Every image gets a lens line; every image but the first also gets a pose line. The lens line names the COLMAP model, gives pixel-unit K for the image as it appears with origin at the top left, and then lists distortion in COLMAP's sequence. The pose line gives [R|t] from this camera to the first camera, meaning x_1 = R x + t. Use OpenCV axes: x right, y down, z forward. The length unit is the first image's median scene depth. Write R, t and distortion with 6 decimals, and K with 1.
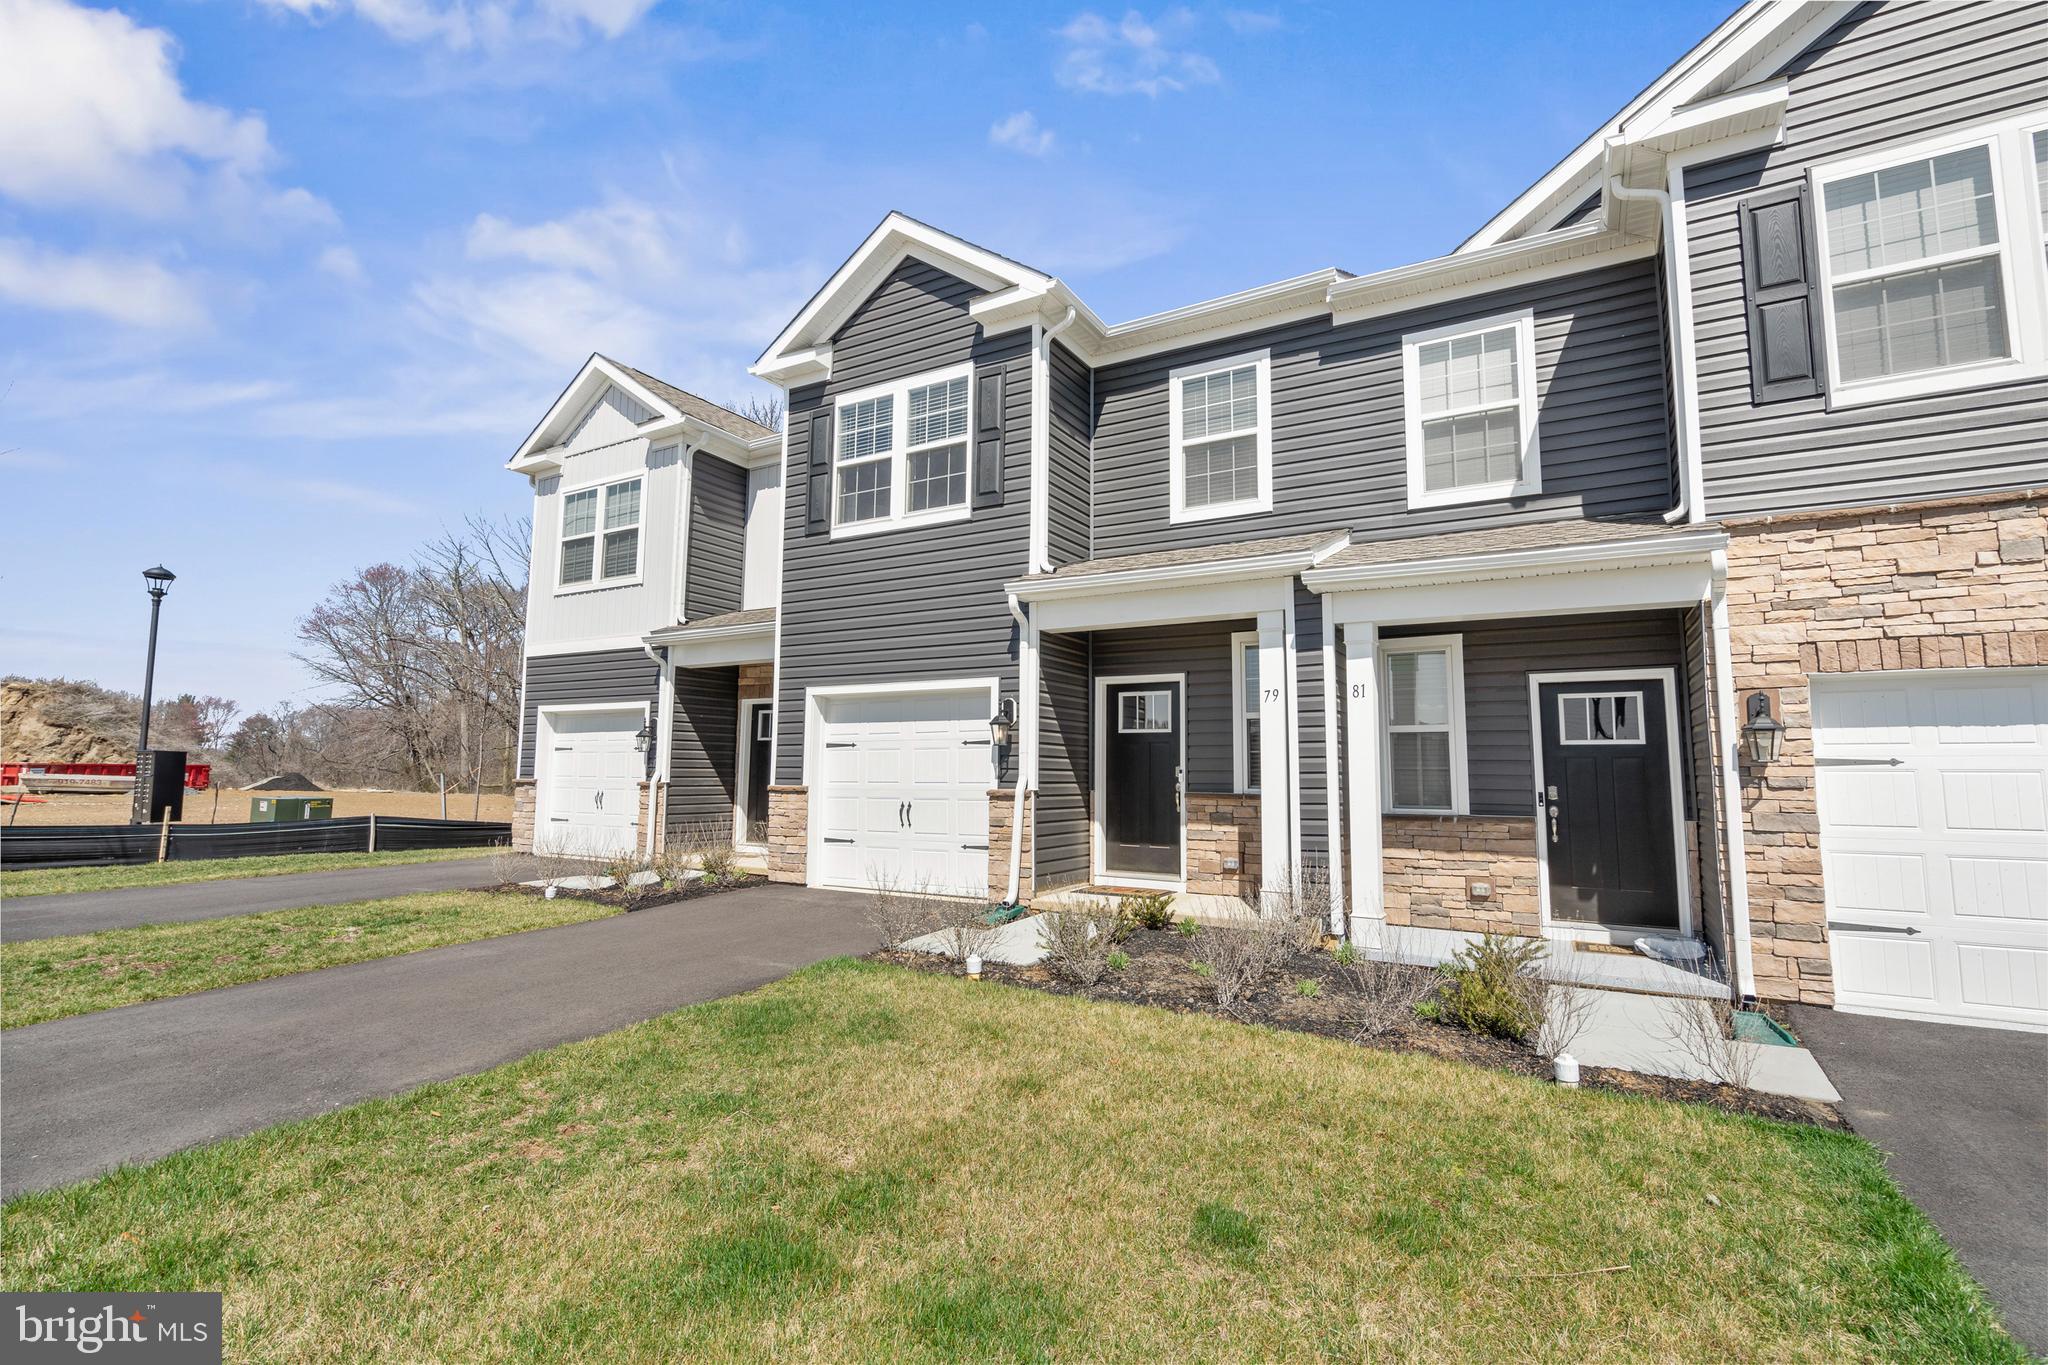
lens RADIAL K [[920.0, 0, 1044.0], [0, 920.0, 665.5], [0, 0, 1]] dist [0.000643, 0.000443]
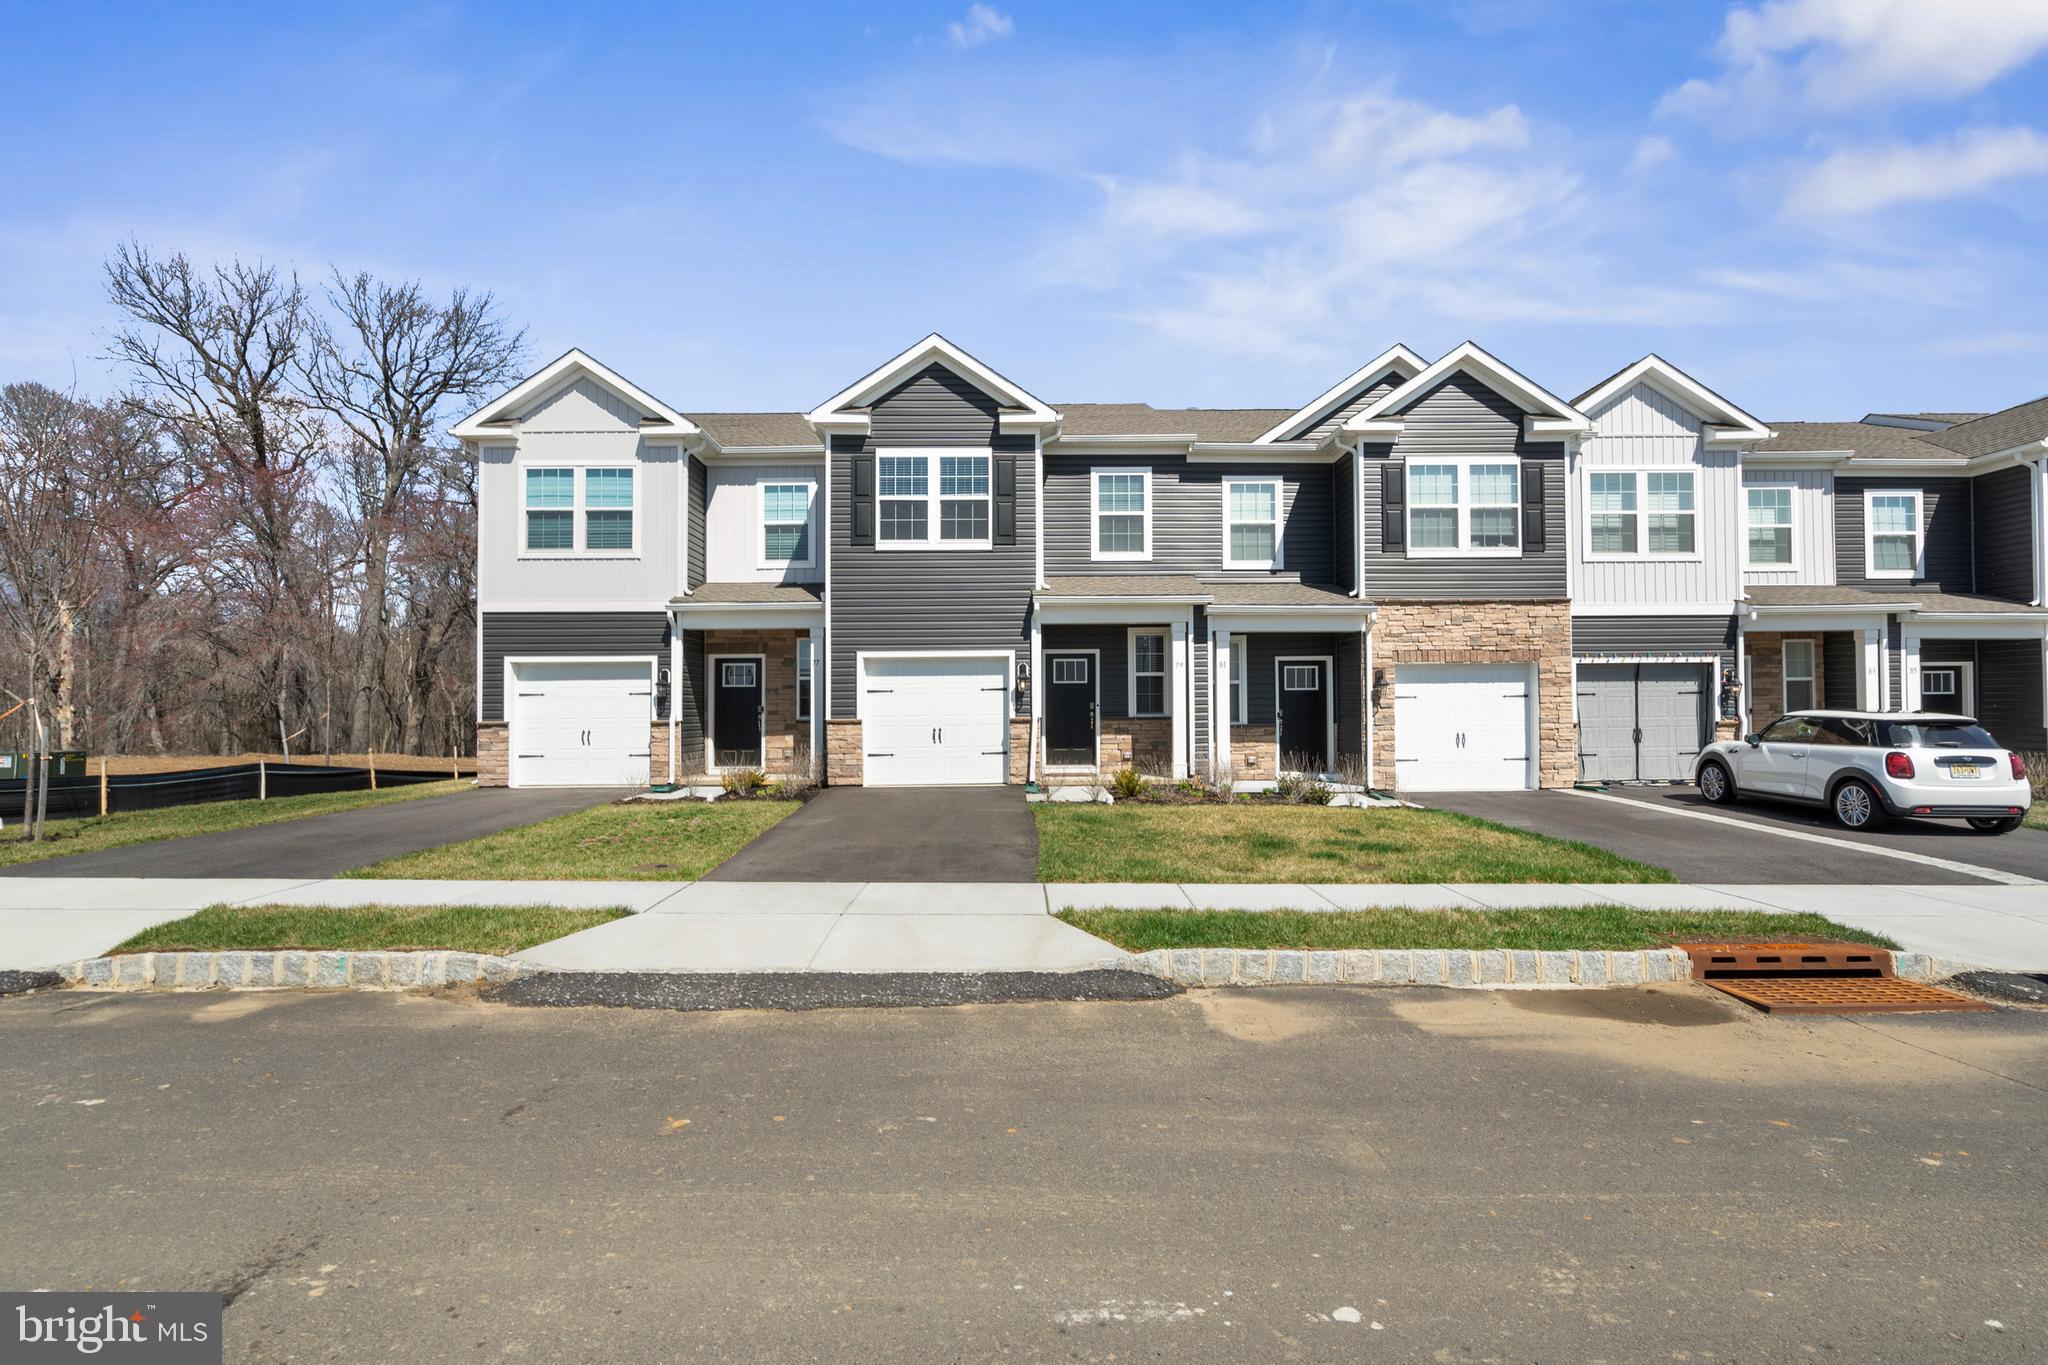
lens RADIAL K [[942.5, 0, 1018.2], [0, 942.5, 680.5], [0, 0, 1]] dist [-0.003970, 0.000910]
pose [[0.861678, 0.000659, 0.507455, -0.870939], [-0.042729, 0.996542, 0.071262, -0.052385], [-0.505653, -0.083088, 0.858727, -0.447234]]
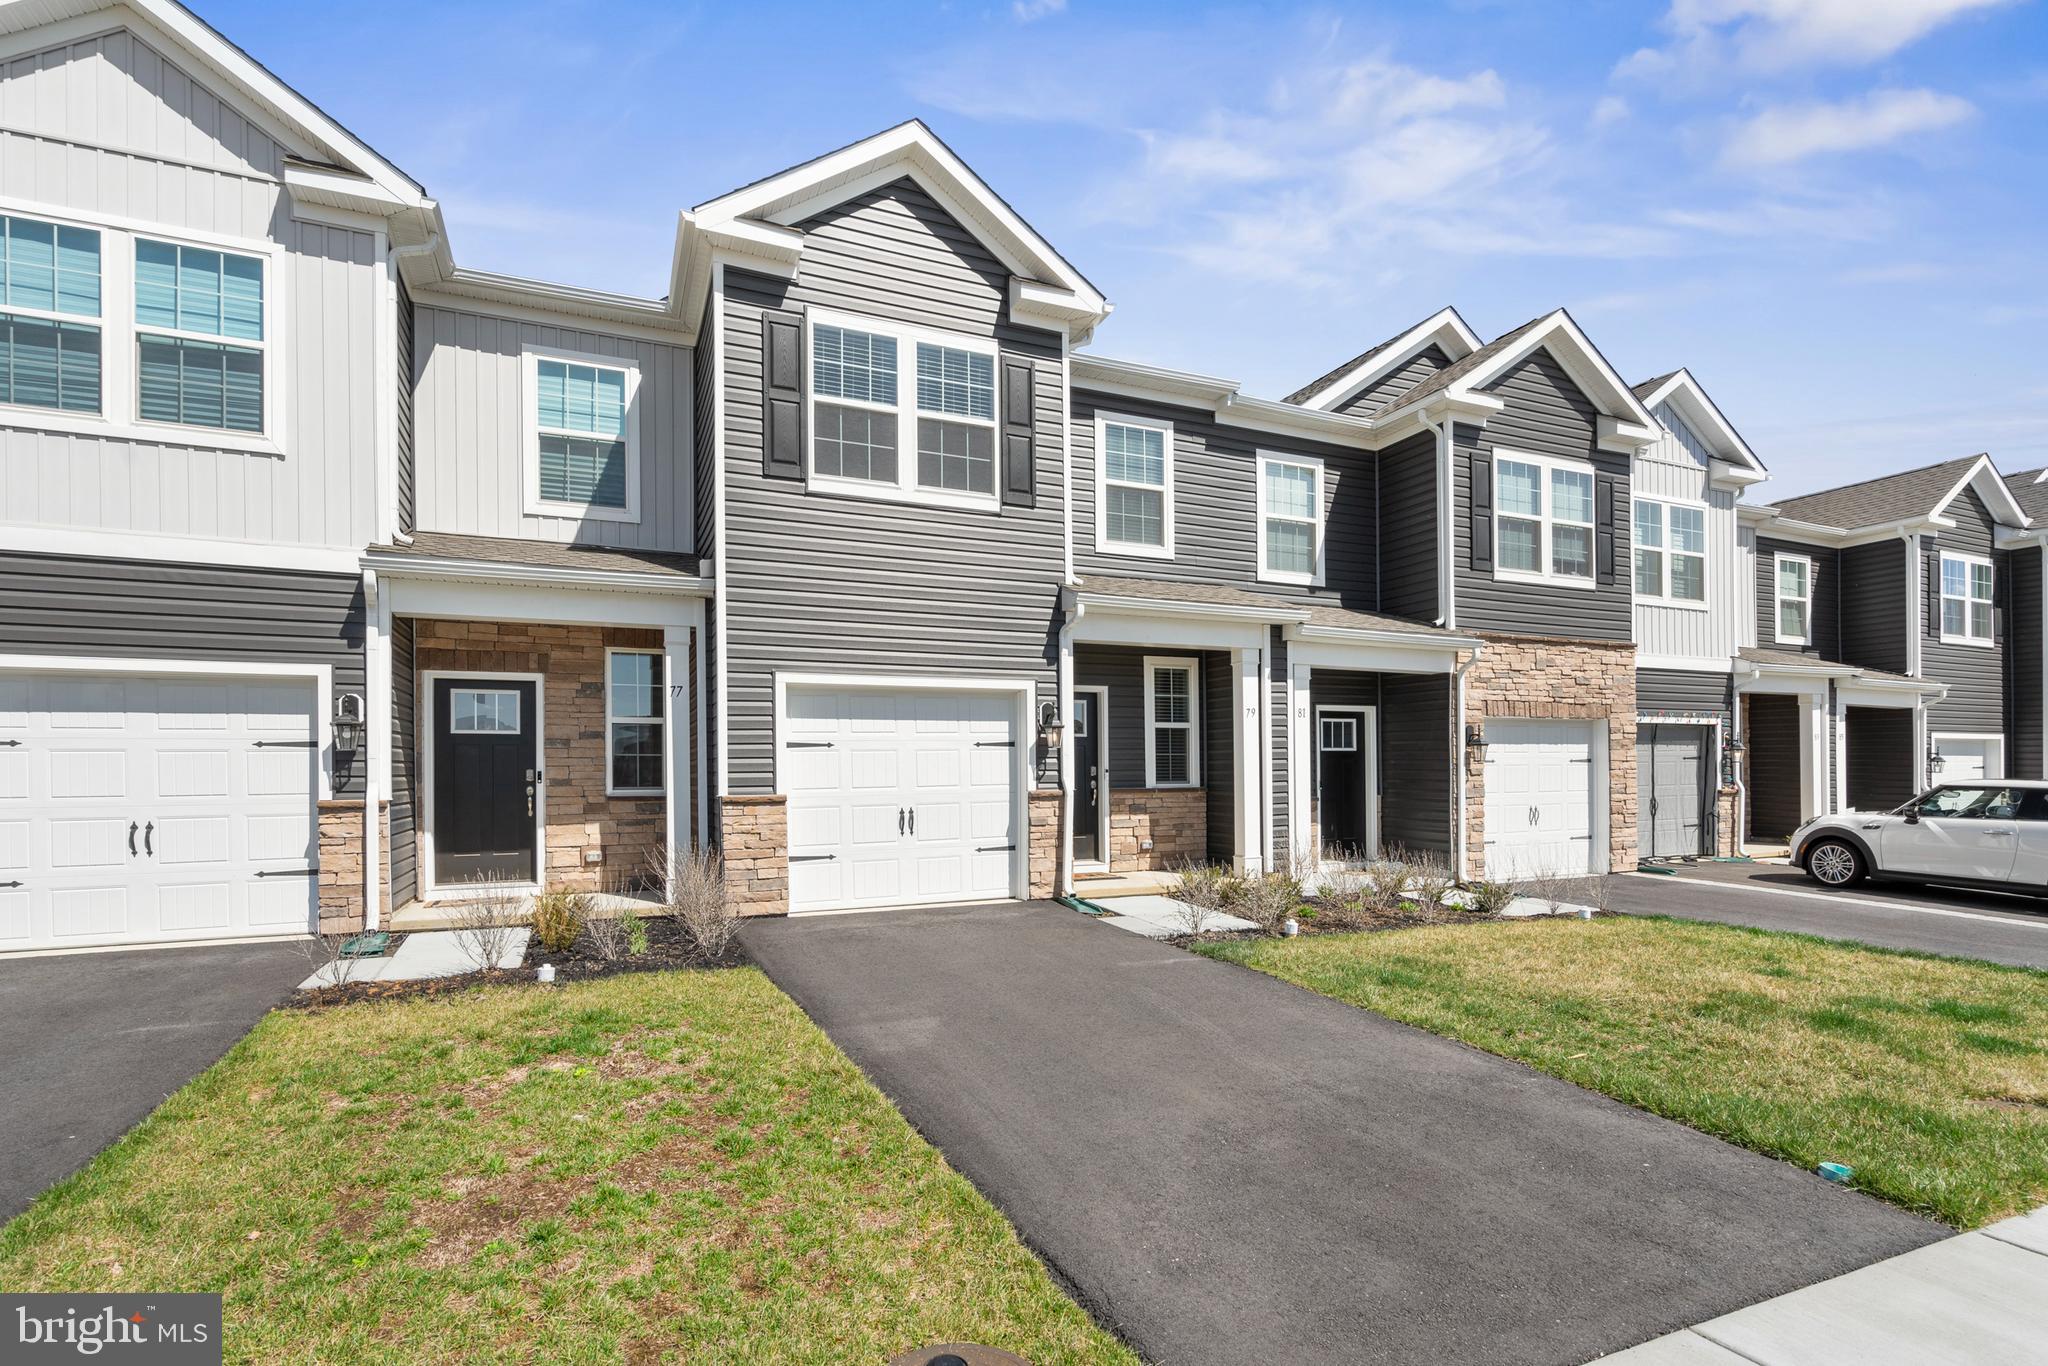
lens RADIAL K [[974.4, 0, 995.9], [0, 974.4, 765.1], [0, 0, 1]] dist [0.000007, 0.000506]
pose [[0.595620, -0.007925, 0.803228, -0.902616], [-0.080747, 0.994296, 0.069686, 0.032150], [-0.799198, -0.106365, 0.591582, 0.371454]]
